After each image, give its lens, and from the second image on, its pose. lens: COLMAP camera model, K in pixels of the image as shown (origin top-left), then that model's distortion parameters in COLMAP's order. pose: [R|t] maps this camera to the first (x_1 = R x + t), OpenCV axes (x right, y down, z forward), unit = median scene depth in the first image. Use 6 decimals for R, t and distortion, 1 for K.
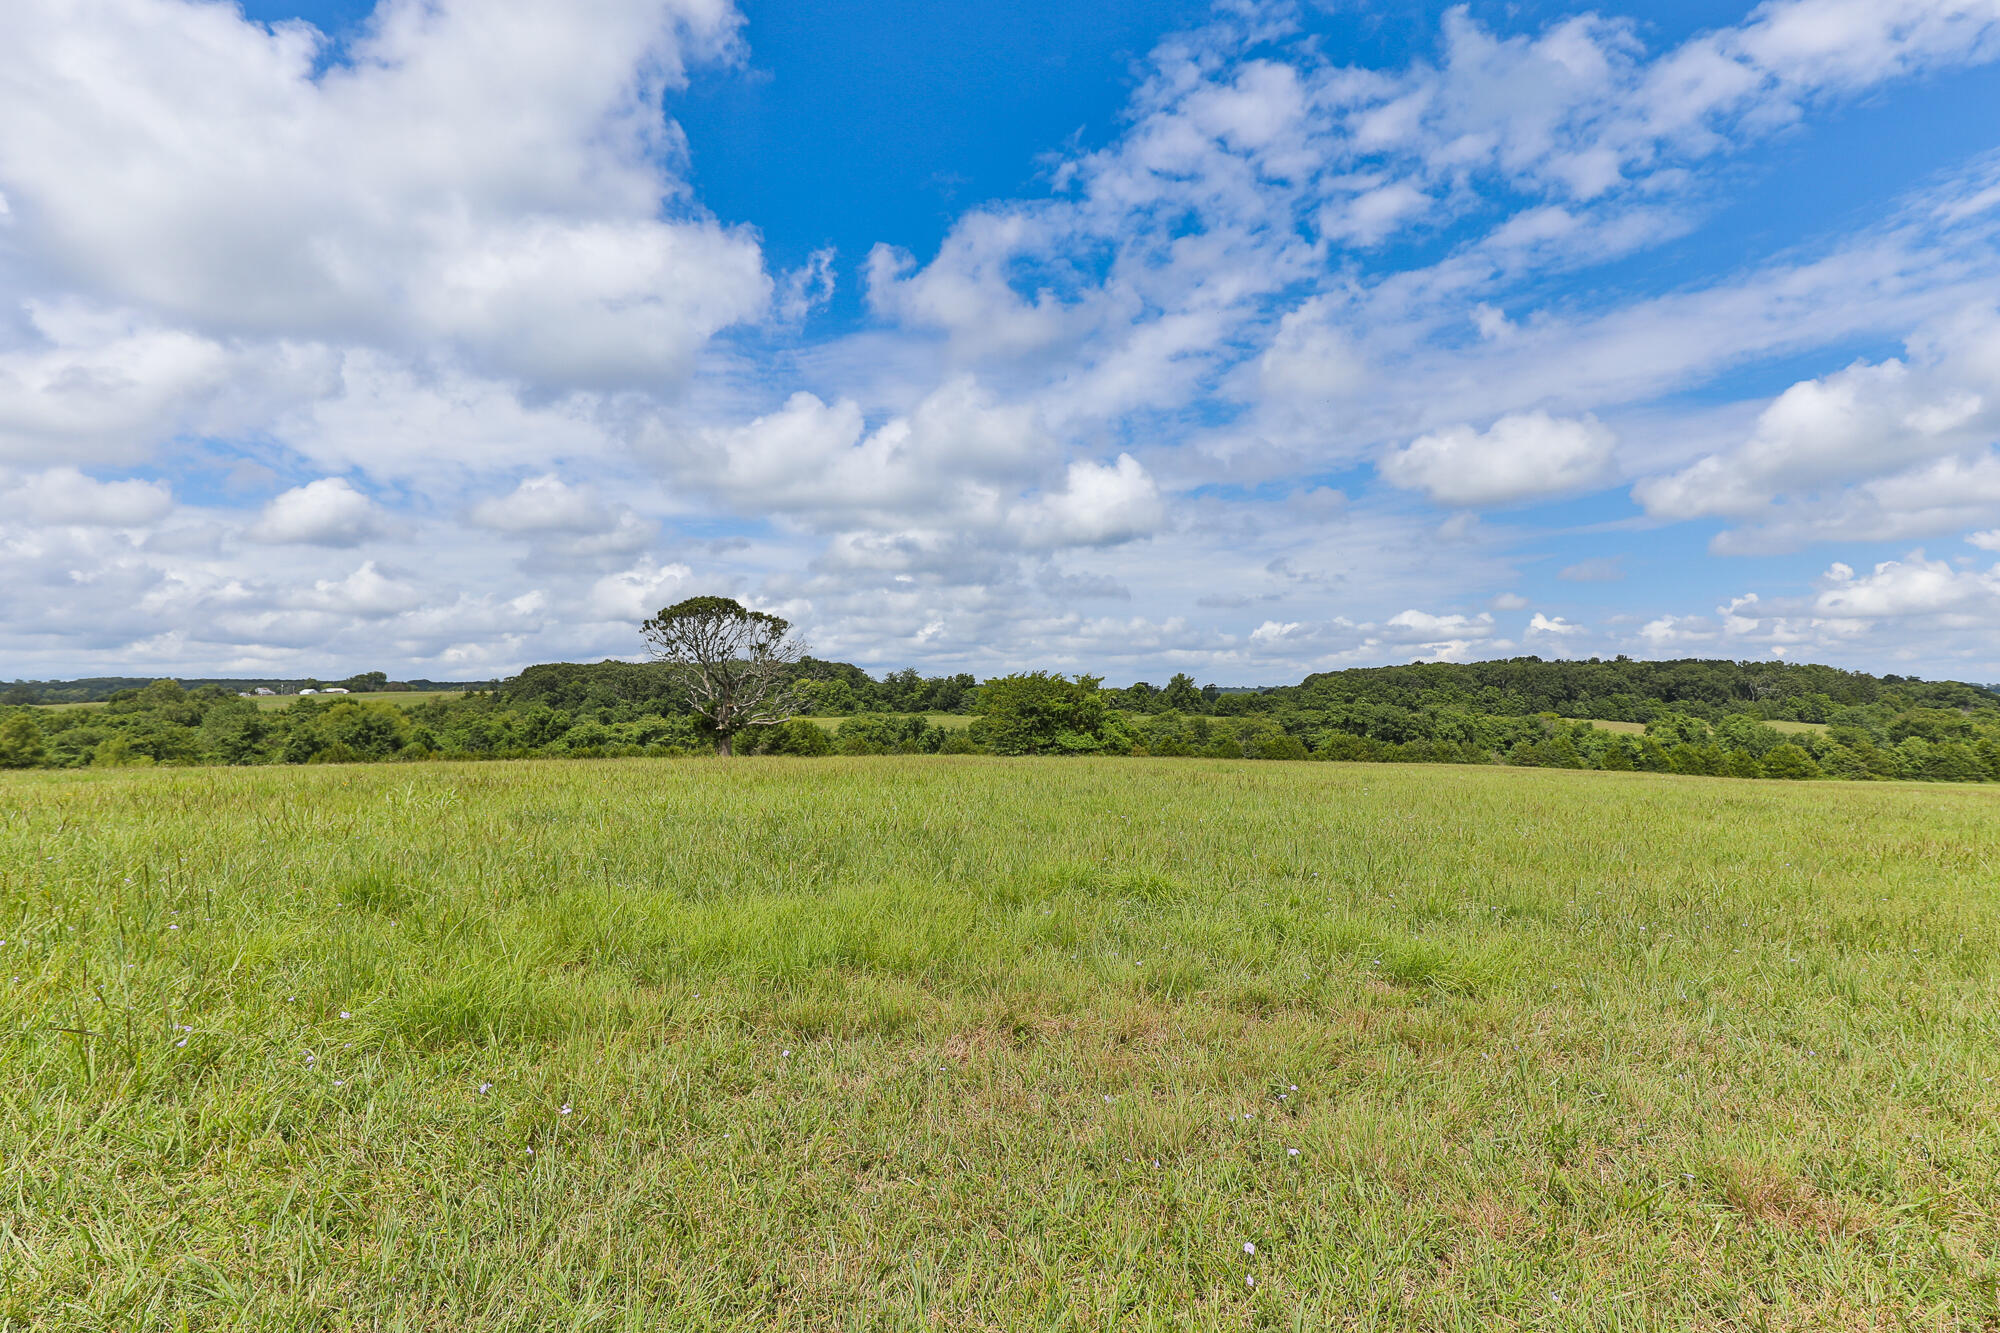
lens RADIAL K [[969.9, 0, 1011.3], [0, 969.9, 642.4], [0, 0, 1]] dist [-0.016806, 0.005527]
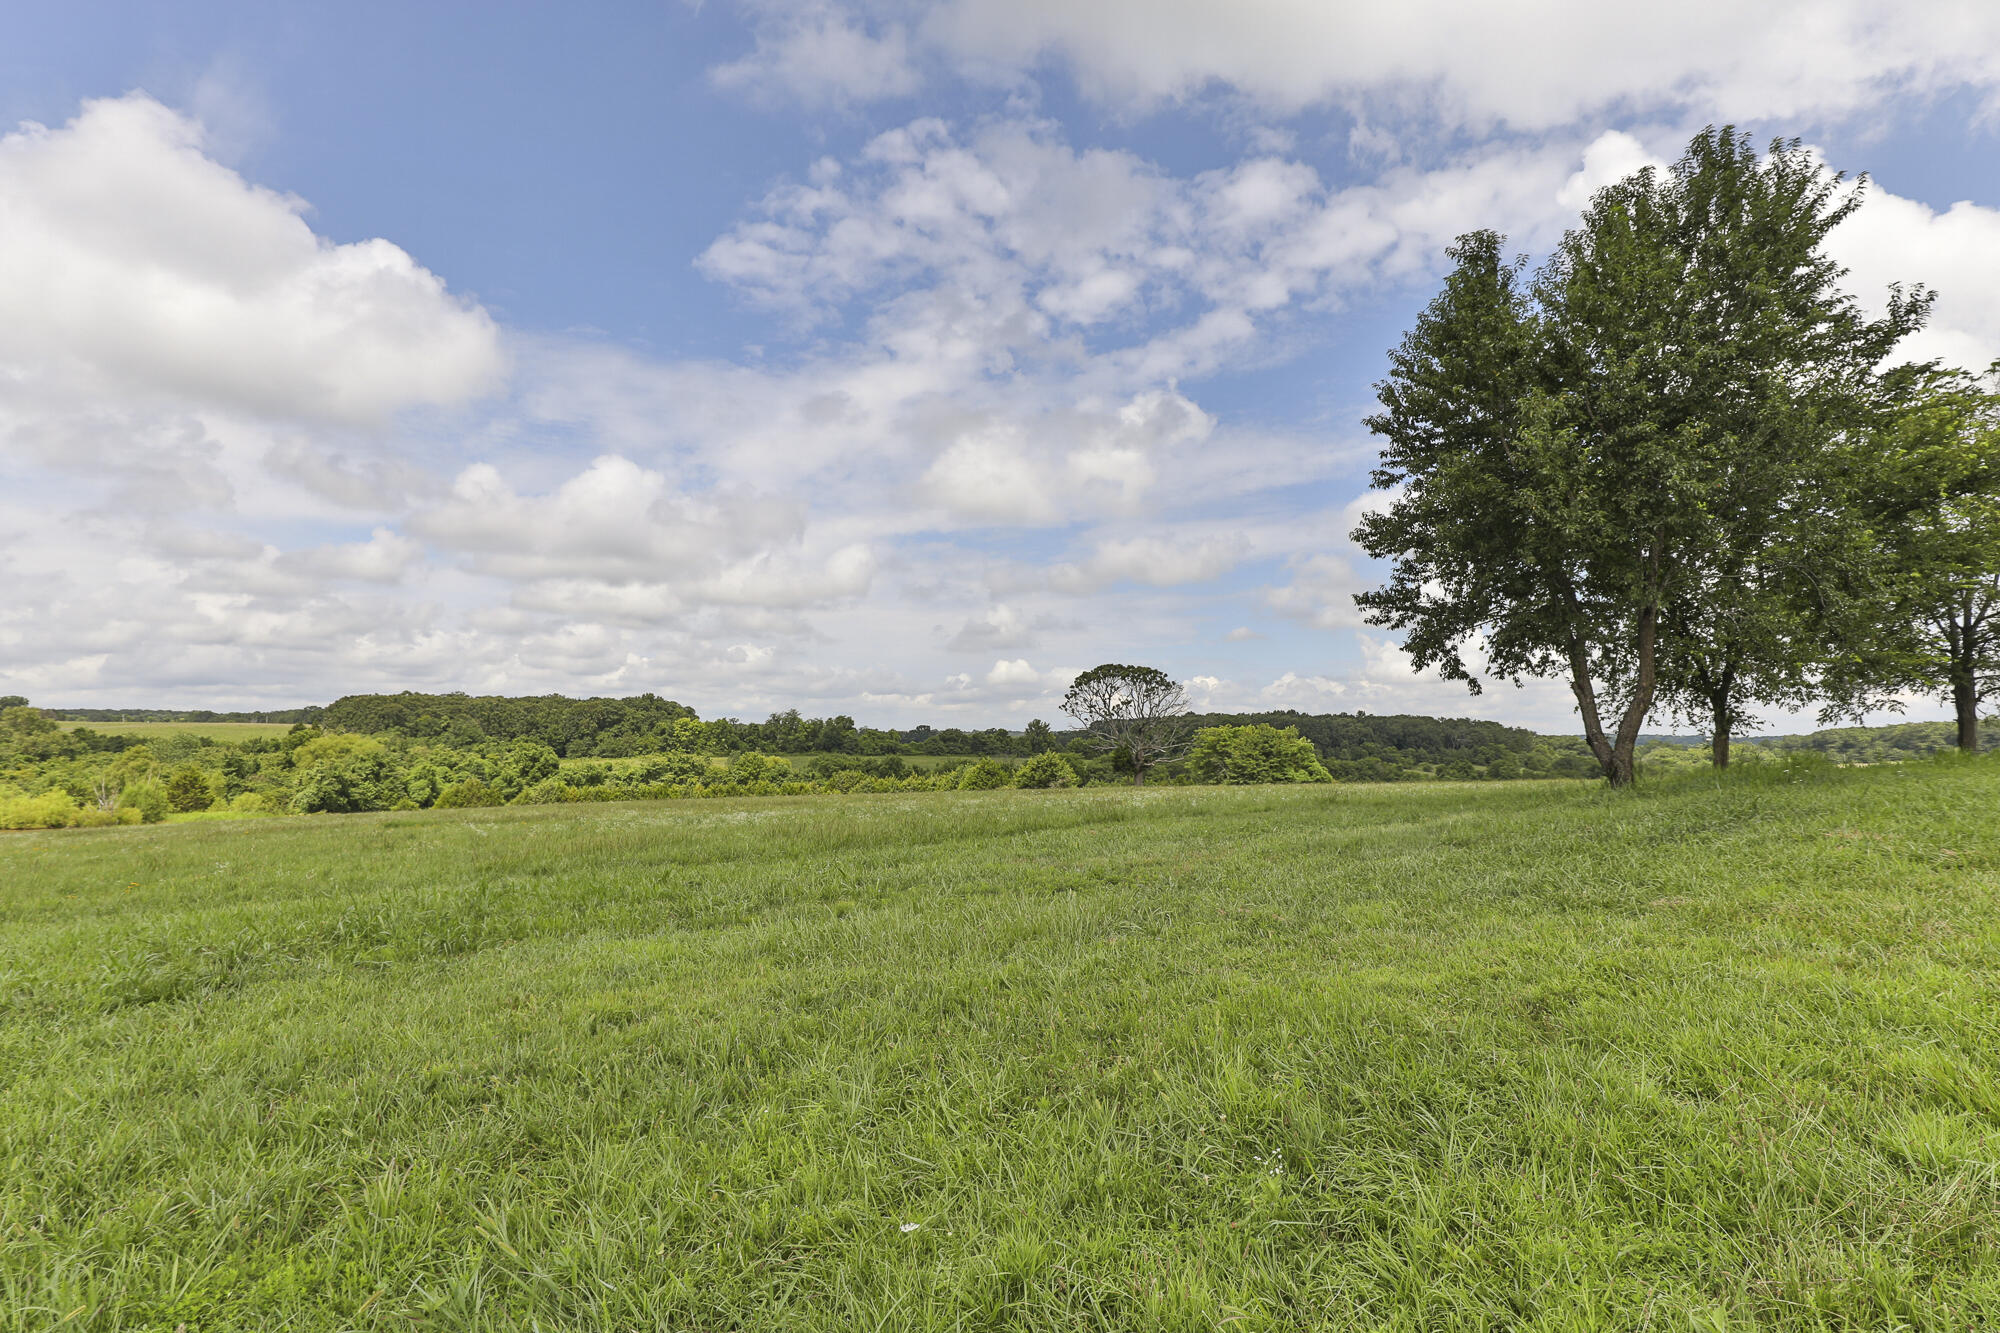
lens RADIAL K [[969.9, 0, 1016.7], [0, 969.9, 661.8], [0, 0, 1]] dist [-0.016806, 0.005527]
pose [[0.953401, 0.036075, 0.299542, -0.181638], [-0.029133, 0.999194, -0.027611, -0.002156], [-0.300297, 0.017598, 0.953683, -0.046846]]
